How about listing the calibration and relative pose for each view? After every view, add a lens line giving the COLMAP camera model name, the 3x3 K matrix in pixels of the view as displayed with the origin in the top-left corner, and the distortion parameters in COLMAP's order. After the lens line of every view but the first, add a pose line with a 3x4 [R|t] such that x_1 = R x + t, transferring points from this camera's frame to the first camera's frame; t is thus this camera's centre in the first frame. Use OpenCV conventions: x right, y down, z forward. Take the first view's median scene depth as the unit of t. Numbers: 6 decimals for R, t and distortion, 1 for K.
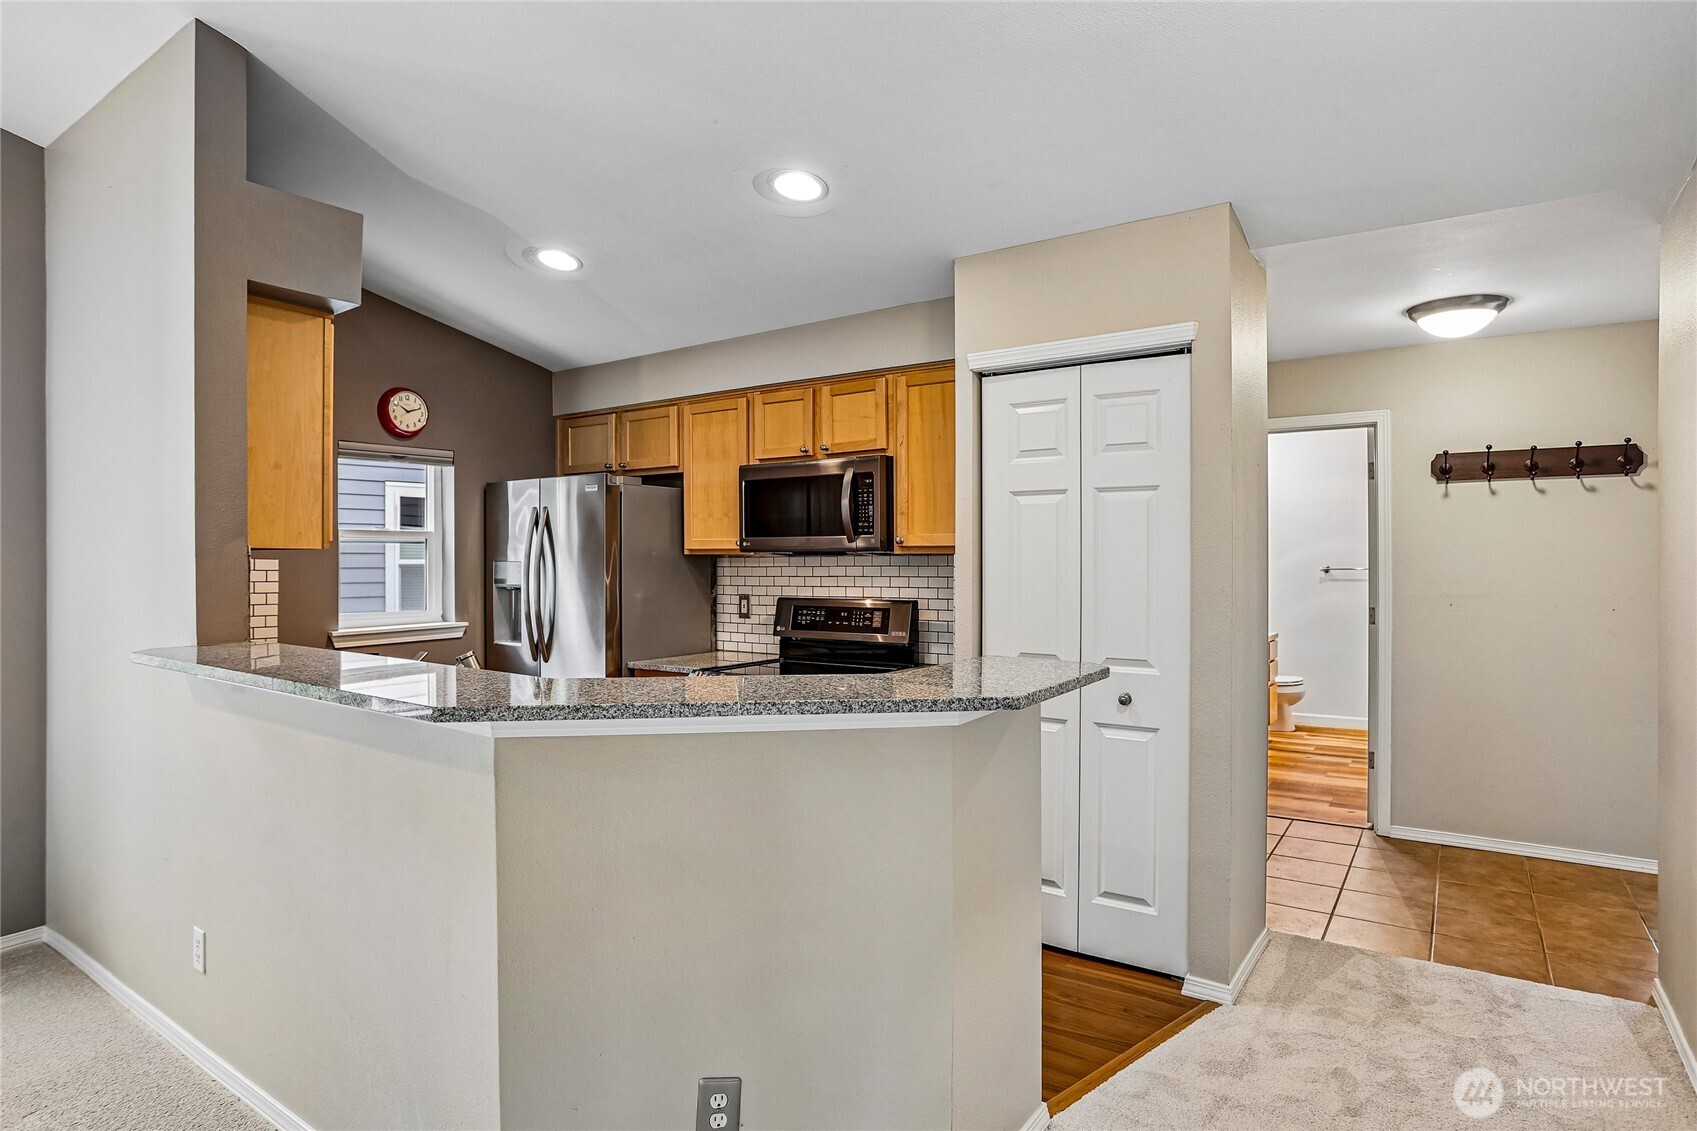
lens RADIAL K [[905.6, 0, 848.5], [0, 905.6, 565.5], [0, 0, 1]] dist [-0.039441, 0.000376]
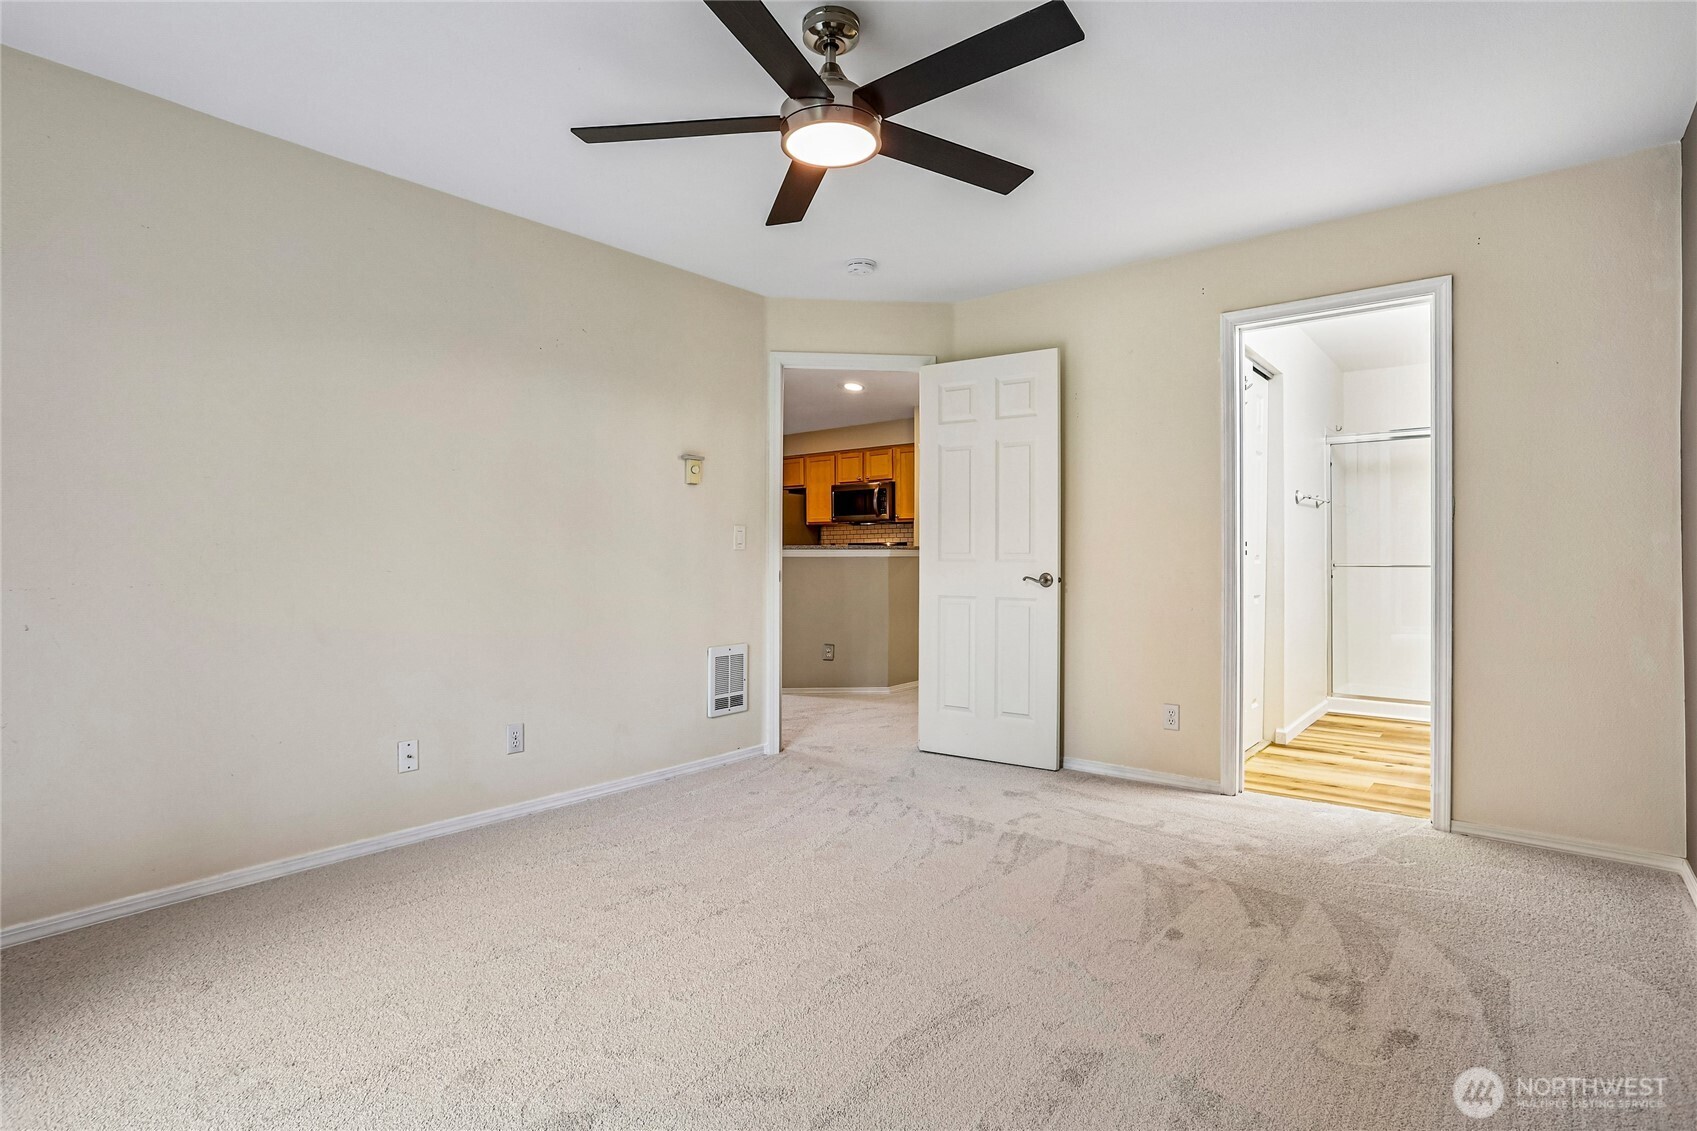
lens RADIAL K [[846.3, 0, 857.4], [0, 846.3, 558.1], [0, 0, 1]] dist [-0.070890, 0.040134]
pose [[0.996254, 0.003767, -0.086394, 0.135648], [-0.004633, 0.999941, -0.009825, 0.098291], [0.086352, 0.010189, 0.996213, -1.165765]]
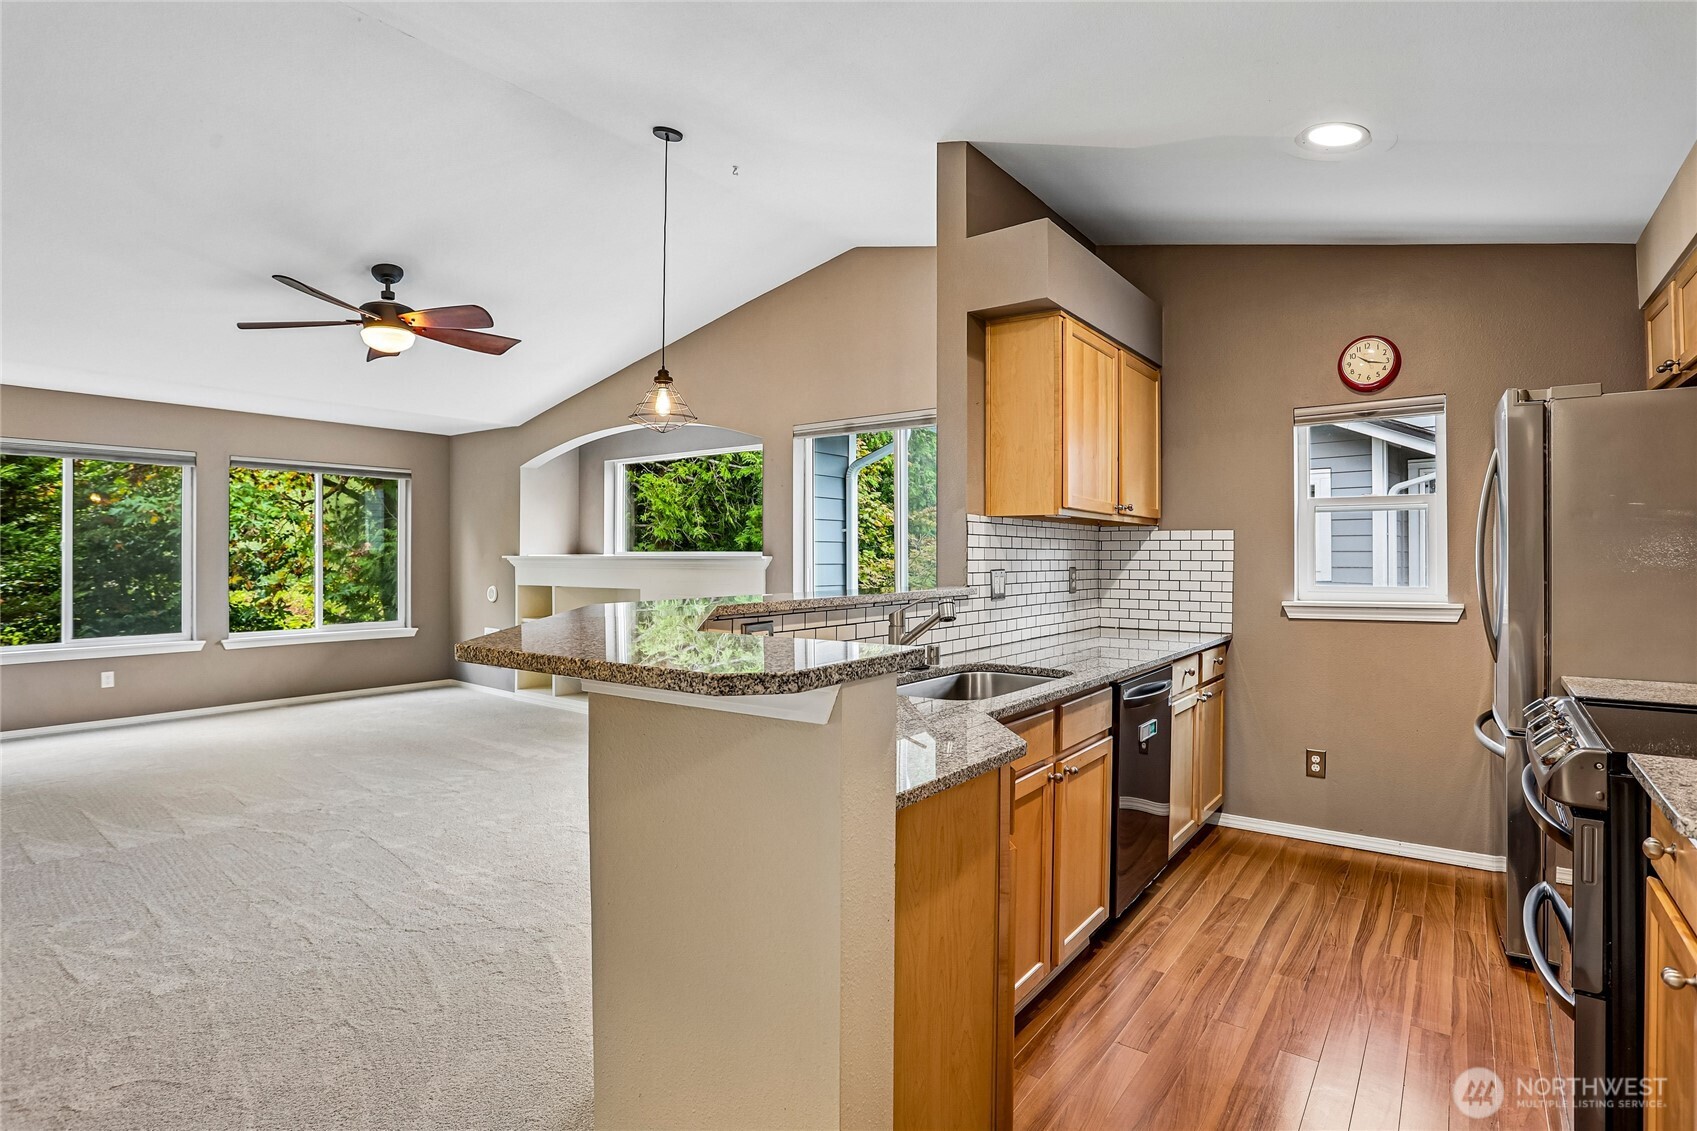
lens RADIAL K [[851.0, 0, 851.5], [0, 851.0, 558.6], [0, 0, 1]] dist [-0.087218, 0.040081]
pose [[-0.028733, 0.002682, -0.999584, 0.362309], [-0.003472, 0.999990, 0.002783, 0.025310], [0.999581, 0.003550, -0.028723, 0.536632]]
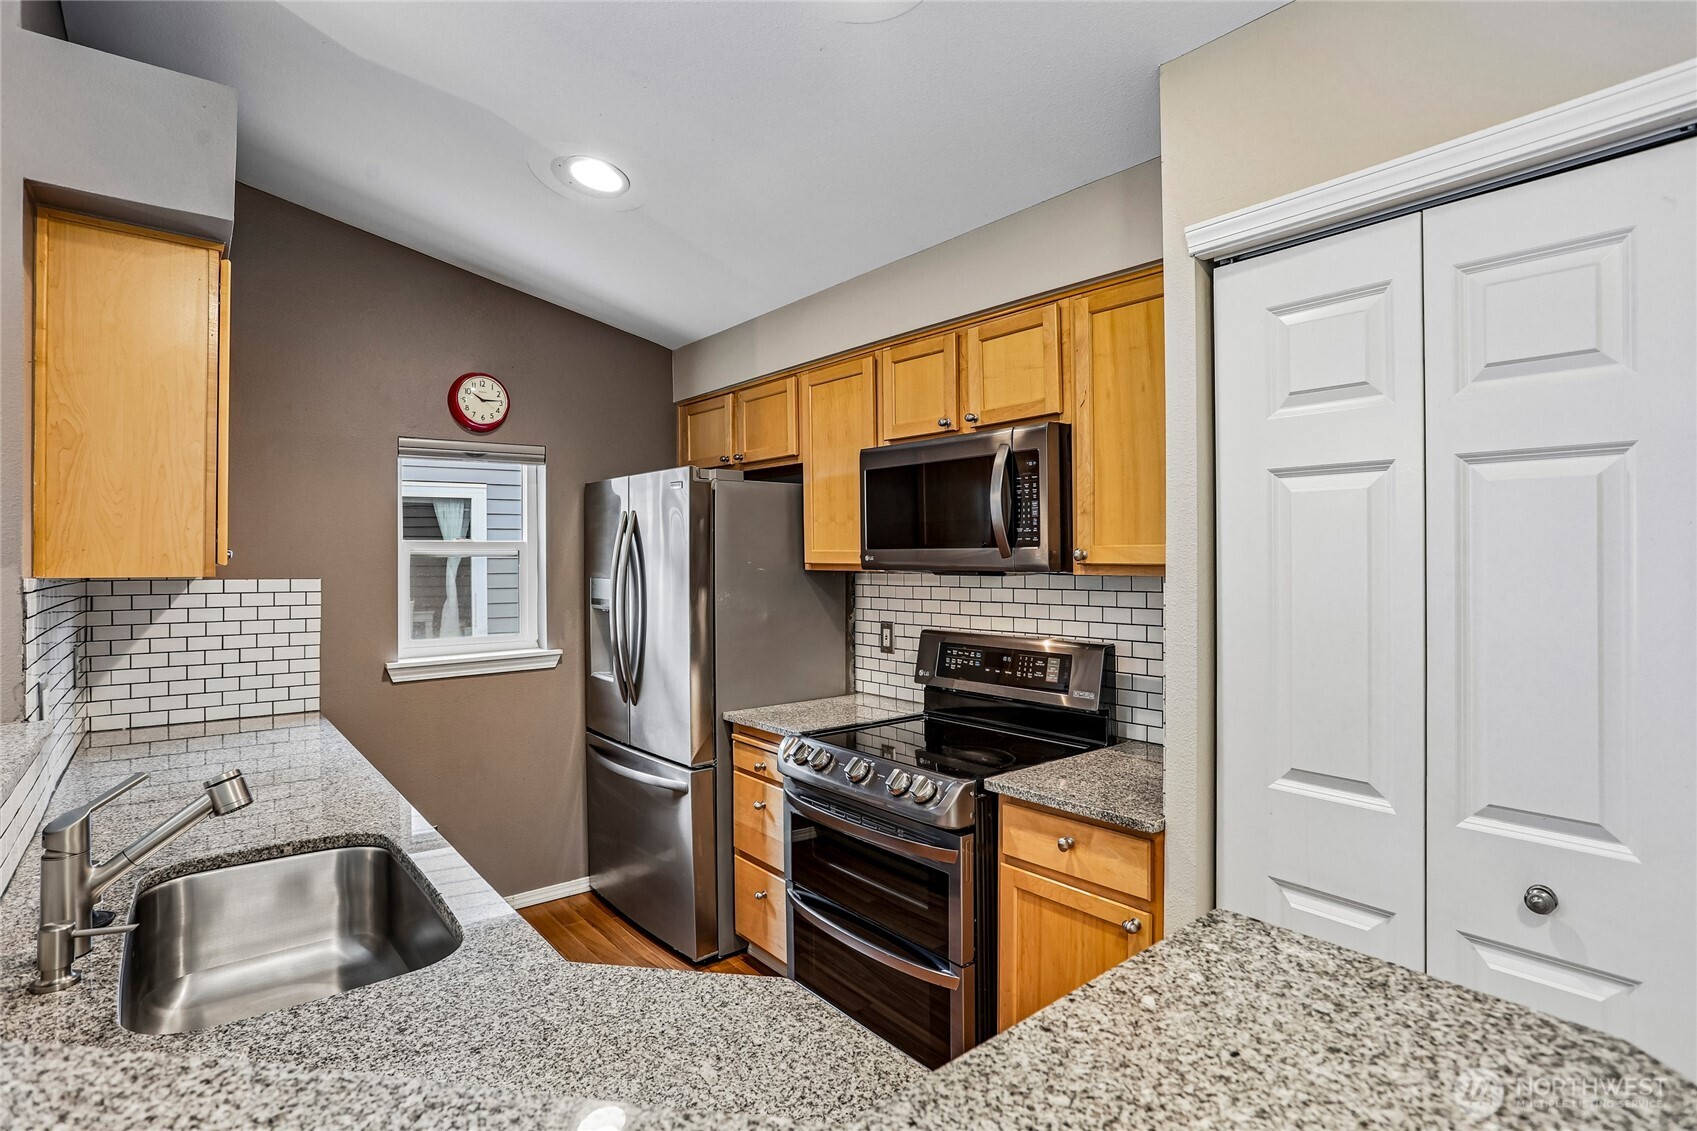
lens RADIAL K [[846.3, 0, 857.4], [0, 846.3, 558.1], [0, 0, 1]] dist [-0.070890, 0.040134]
pose [[0.964189, -0.001937, -0.265209, 0.057434], [0.000737, 0.999989, -0.004622, -0.021002], [0.265215, 0.004261, 0.964180, 0.356274]]
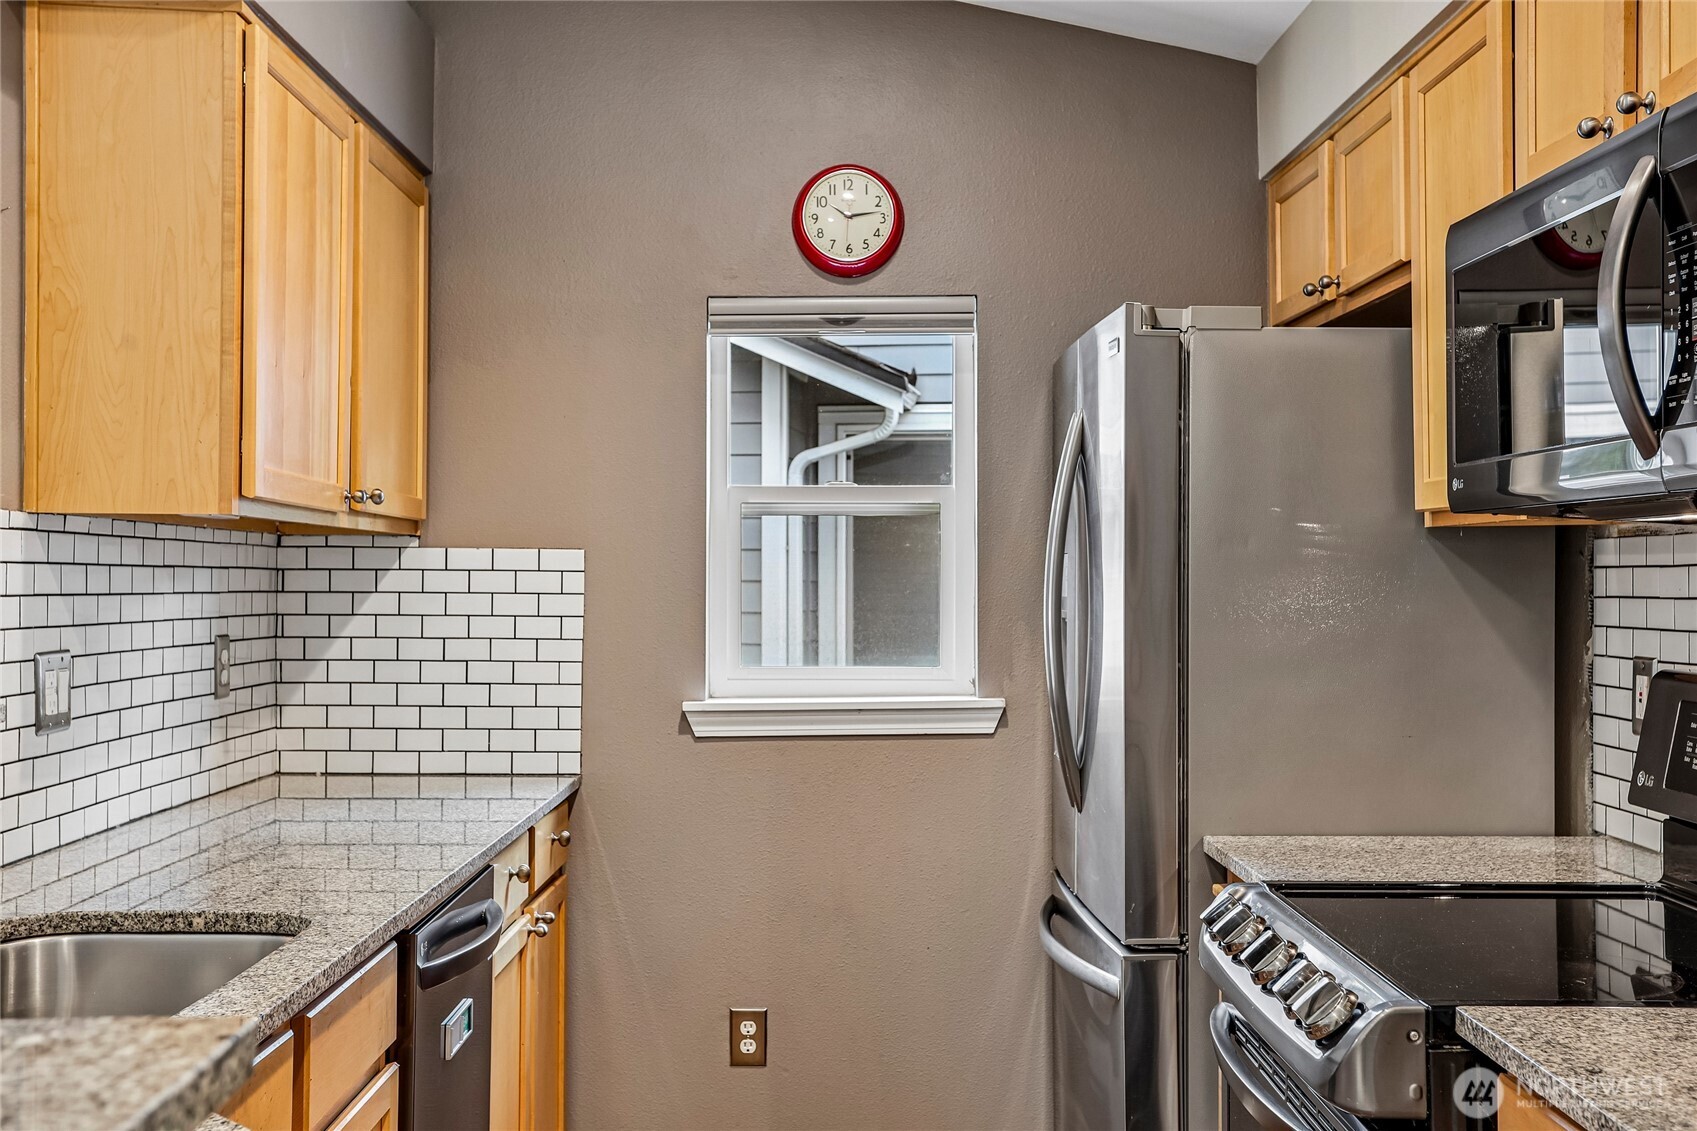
lens RADIAL K [[1868.2, 0, 867.9], [0, 1868.2, 572.5], [0, 0, 1]] dist [0.048893, 0.014623]
pose [[0.586299, -0.000276, -0.810095, 0.279340], [-0.006574, 0.999965, -0.005099, 0.009985], [0.810068, 0.008315, 0.586277, 0.489233]]
